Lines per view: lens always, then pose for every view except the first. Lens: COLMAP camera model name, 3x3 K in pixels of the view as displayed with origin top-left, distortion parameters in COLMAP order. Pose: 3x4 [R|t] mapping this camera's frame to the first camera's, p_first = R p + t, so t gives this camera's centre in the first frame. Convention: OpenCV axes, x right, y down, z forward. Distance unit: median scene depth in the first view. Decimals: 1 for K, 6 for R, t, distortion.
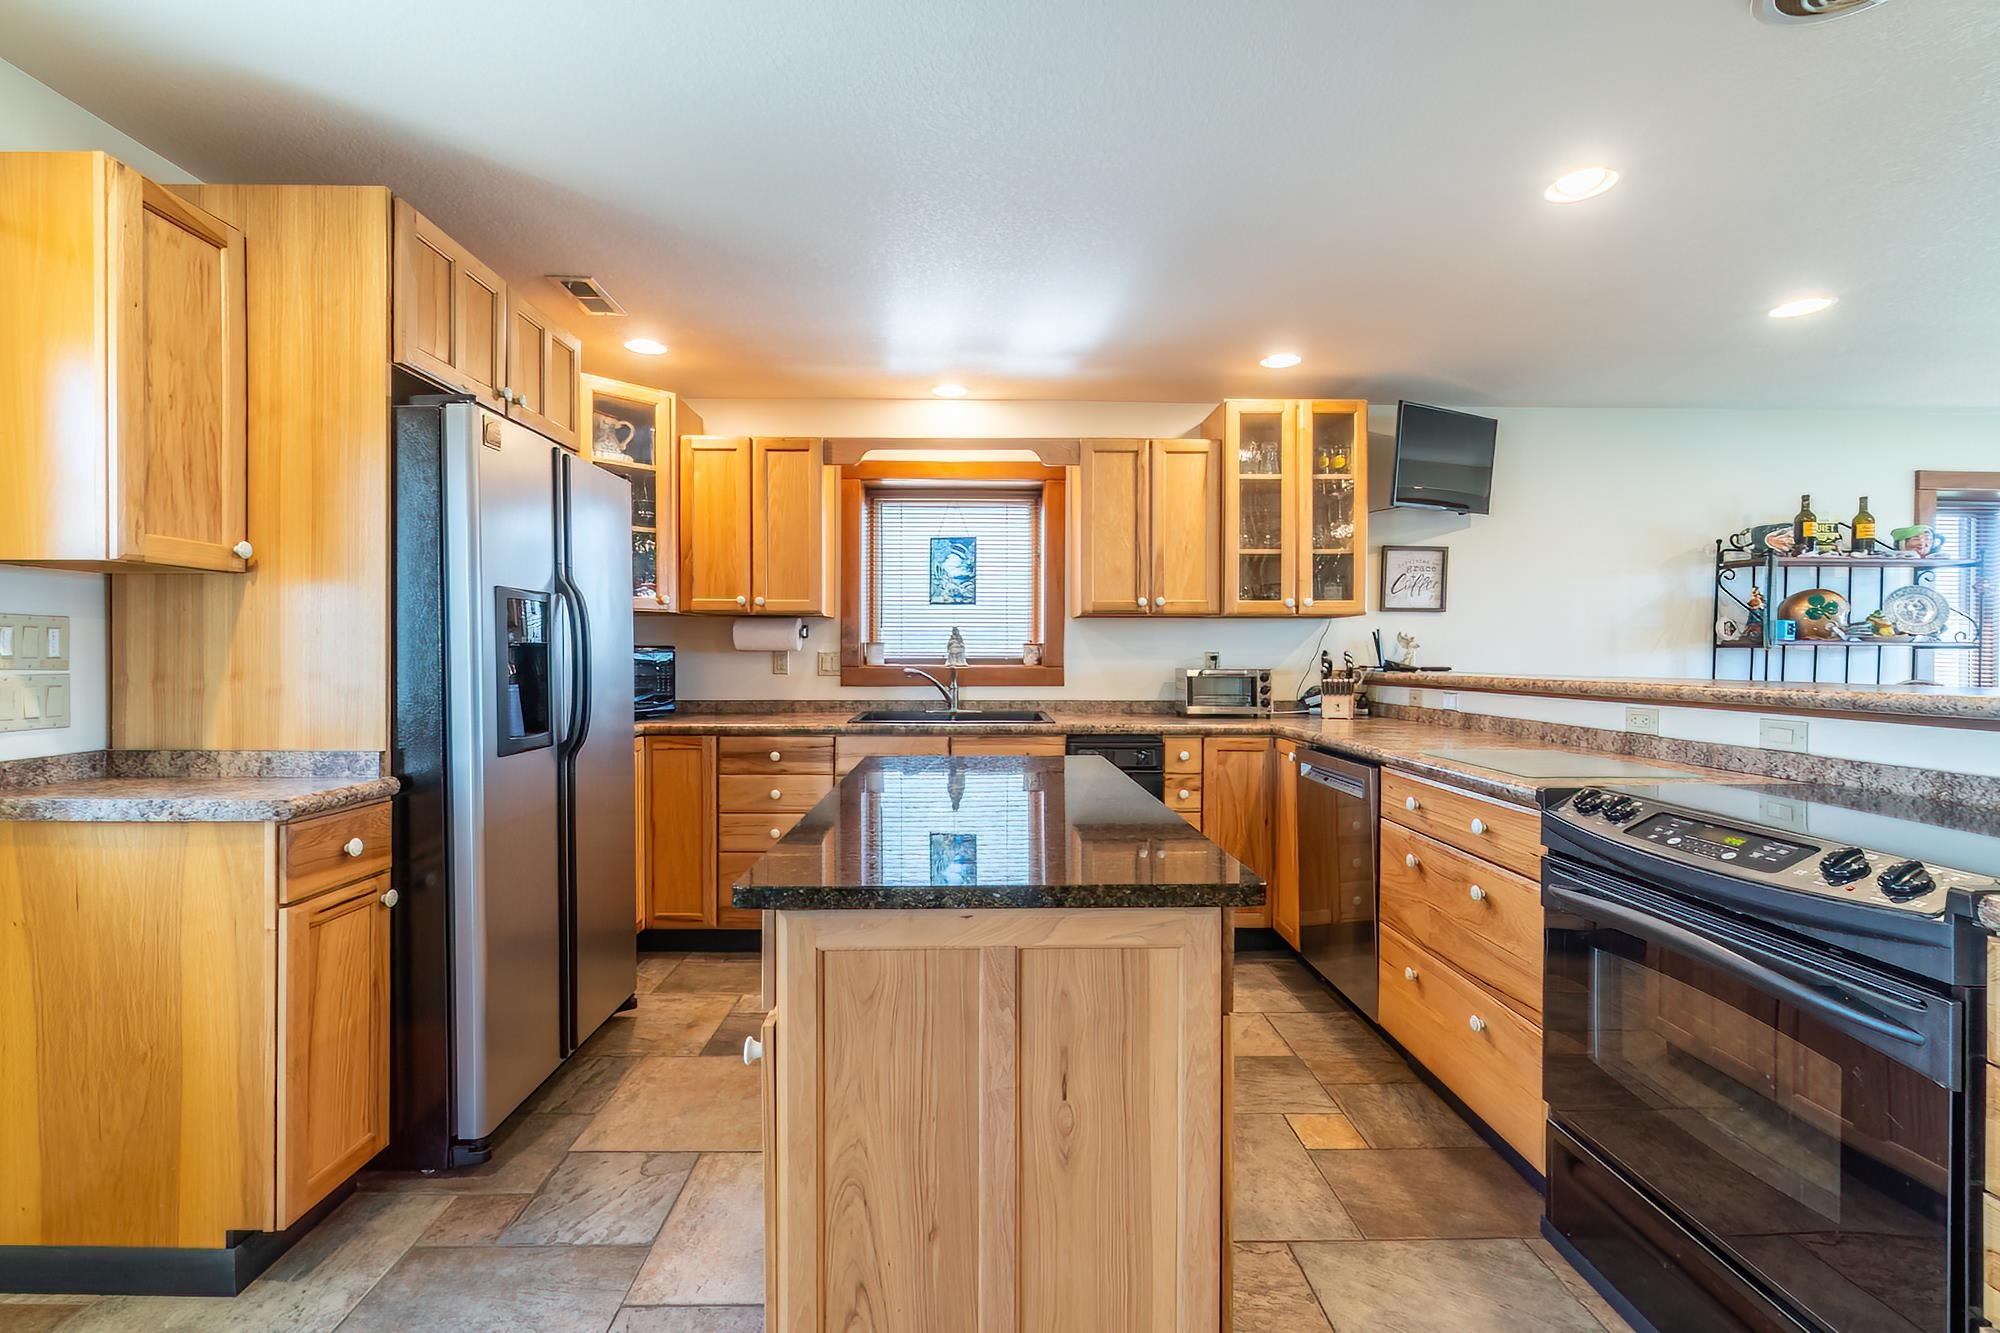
lens RADIAL K [[869.1, 0, 993.2], [0, 869.1, 662.6], [0, 0, 1]] dist [-0.003694, -0.000014]
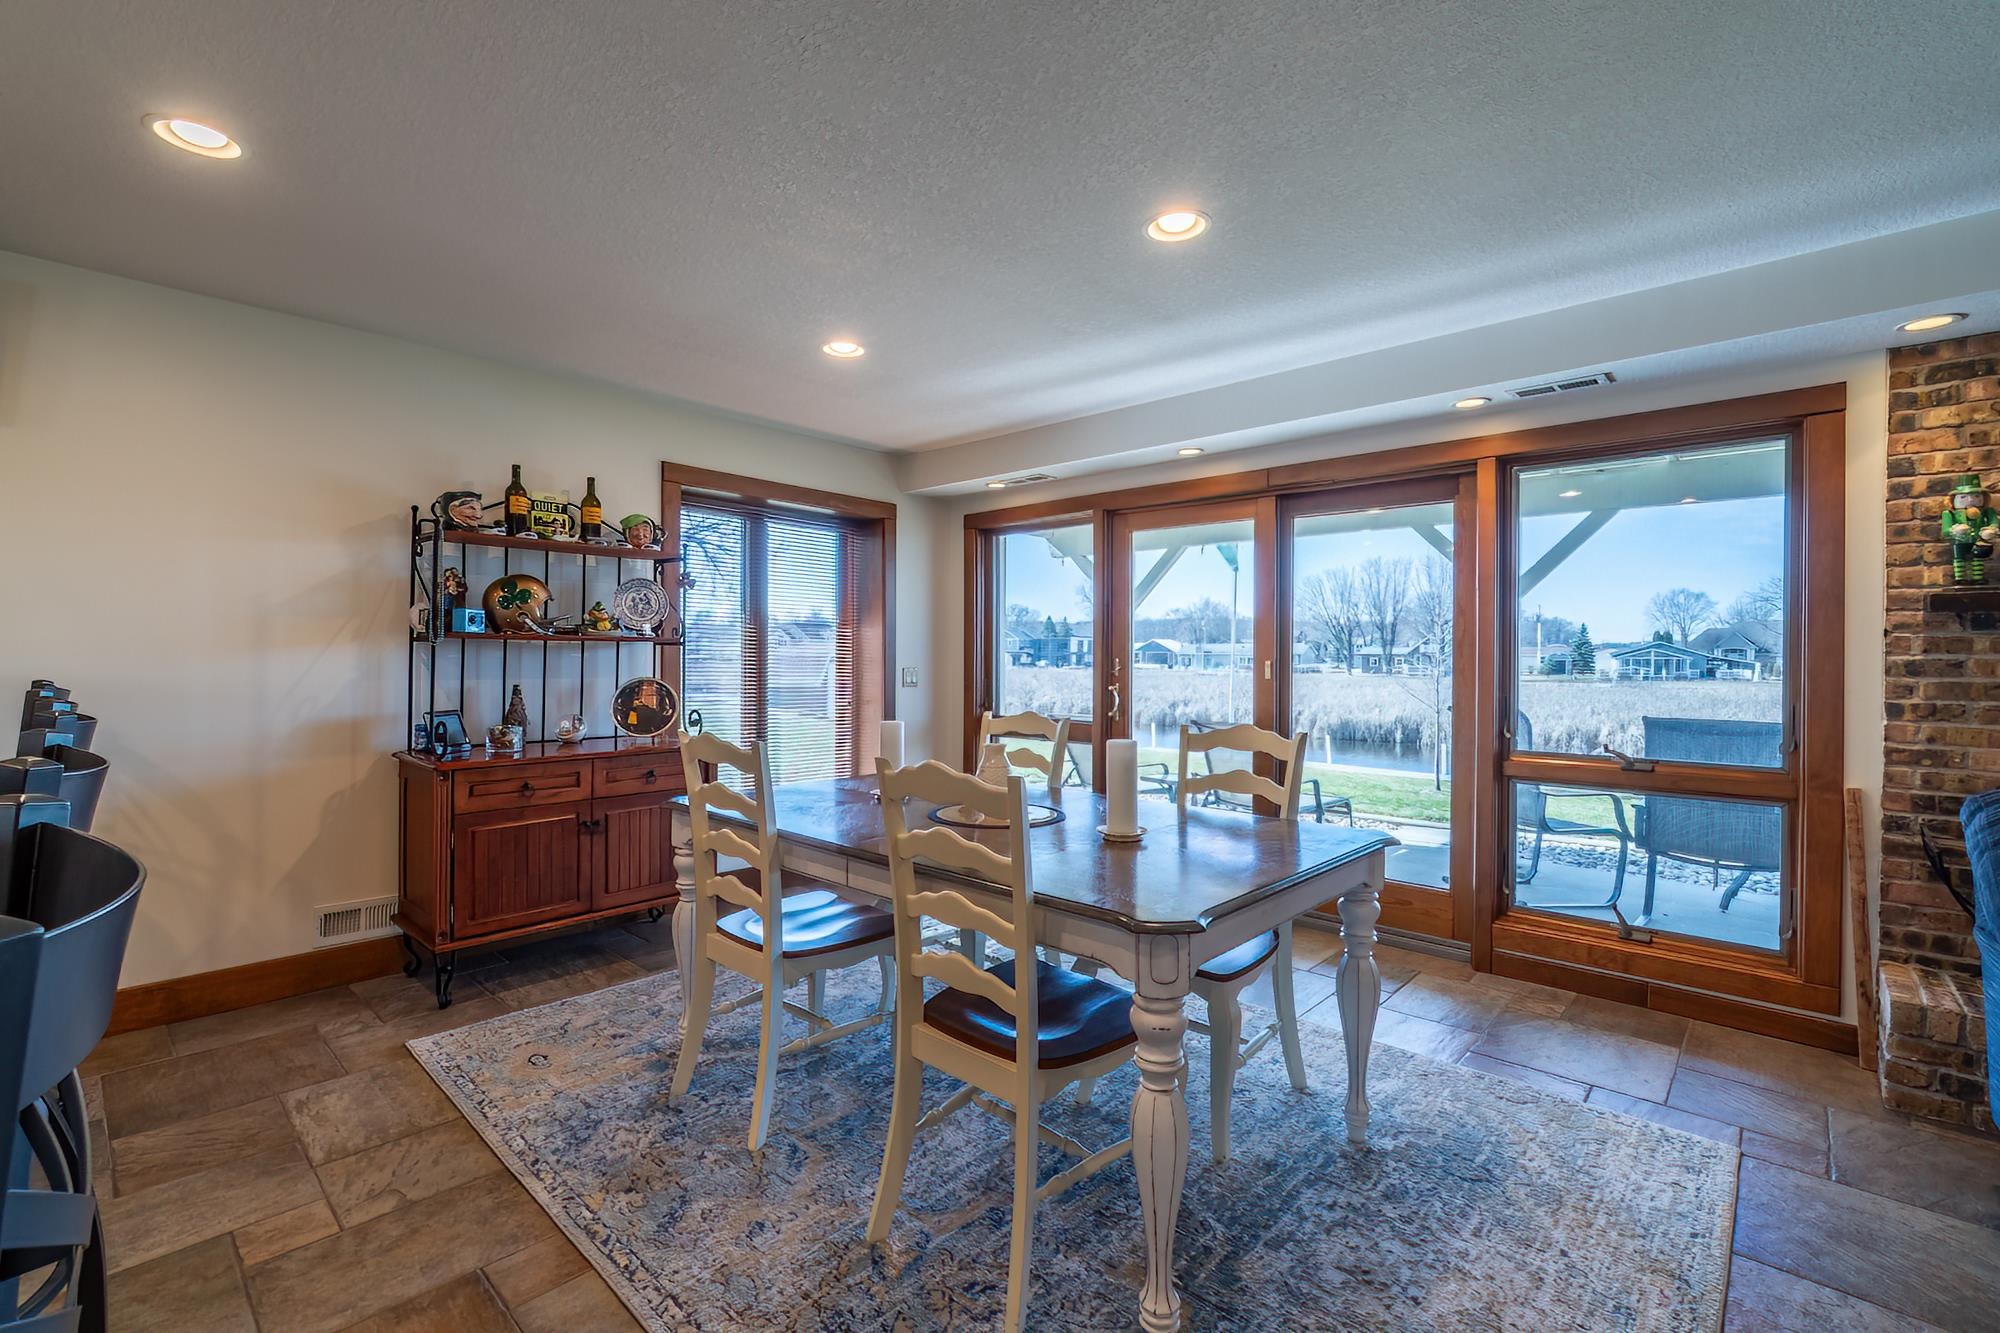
lens RADIAL K [[869.1, 0, 988.6], [0, 869.1, 658.9], [0, 0, 1]] dist [-0.003694, -0.000014]
pose [[0.693801, -0.003951, 0.720156, 0.649401], [0.000873, 0.999989, 0.004645, -0.004164], [-0.720166, -0.002594, 0.693797, 0.063636]]
